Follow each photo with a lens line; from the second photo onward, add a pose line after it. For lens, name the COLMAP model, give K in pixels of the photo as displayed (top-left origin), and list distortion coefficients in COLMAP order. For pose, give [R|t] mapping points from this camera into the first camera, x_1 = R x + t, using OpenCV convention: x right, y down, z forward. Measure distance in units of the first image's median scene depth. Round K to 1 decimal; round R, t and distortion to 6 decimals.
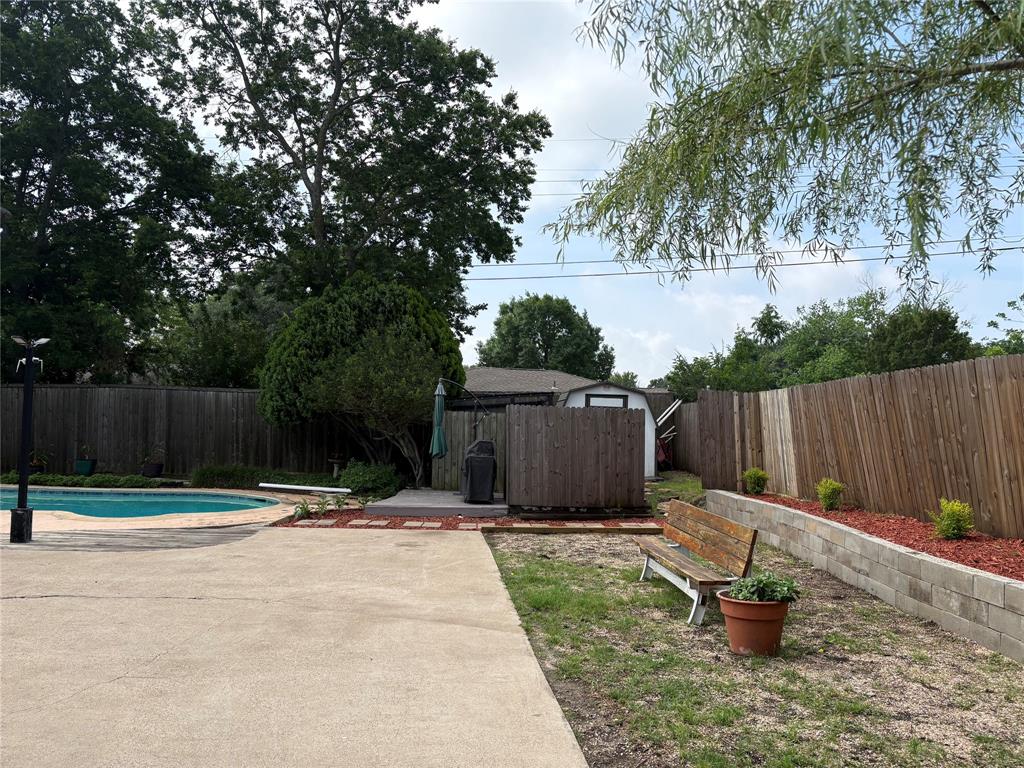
lens RADIAL K [[778.7, 0, 514.9], [0, 778.7, 380.9], [0, 0, 1]] dist [0.031819, -0.025327]
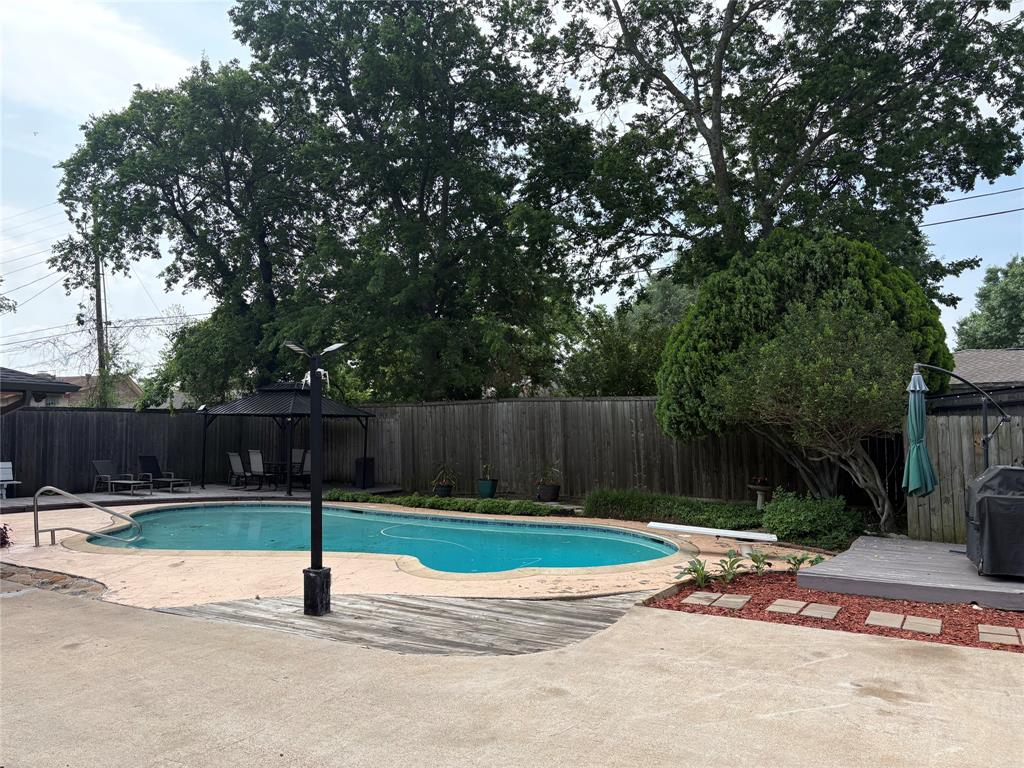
lens RADIAL K [[778.7, 0, 506.3], [0, 778.7, 383.2], [0, 0, 1]] dist [0.031819, -0.025327]
pose [[0.847337, -0.056105, -0.528084, -0.034561], [0.054572, 0.998338, -0.018502, 0.004220], [0.528245, -0.013142, 0.848990, 0.242797]]
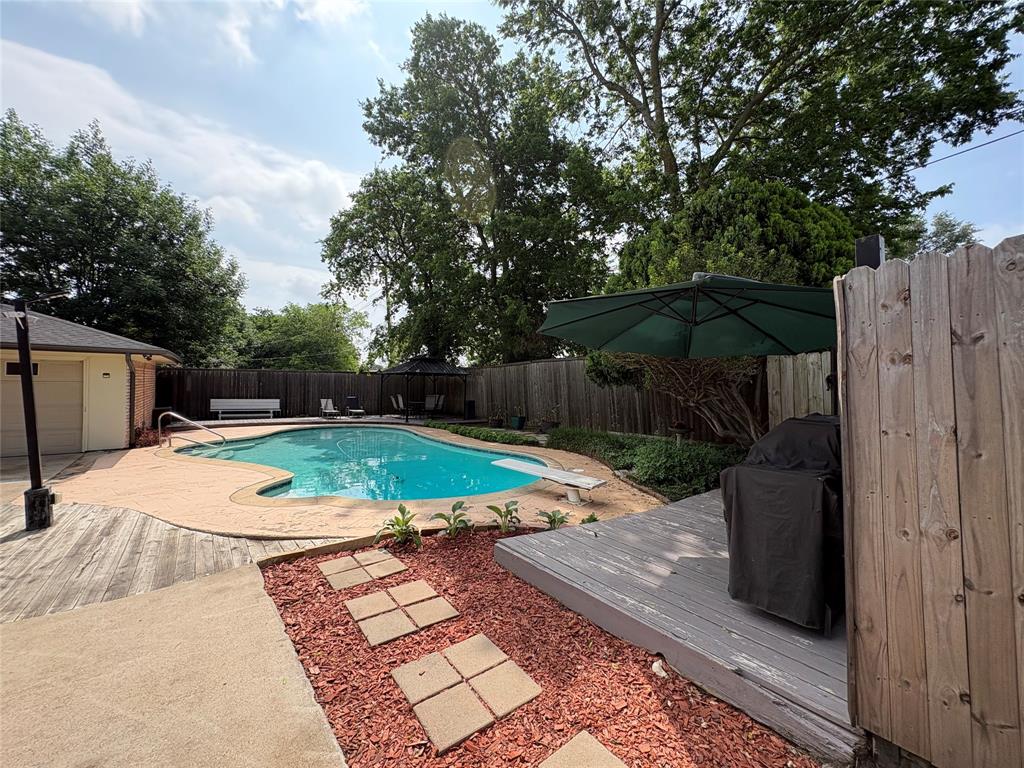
lens RADIAL K [[409.8, 0, 520.1], [0, 409.8, 381.2], [0, 0, 1]] dist [0.013746, -0.000182]
pose [[0.597589, -0.035671, -0.801009, 0.021416], [0.060271, 0.998182, 0.000514, 0.041698], [0.799534, -0.048585, 0.598652, 0.619730]]
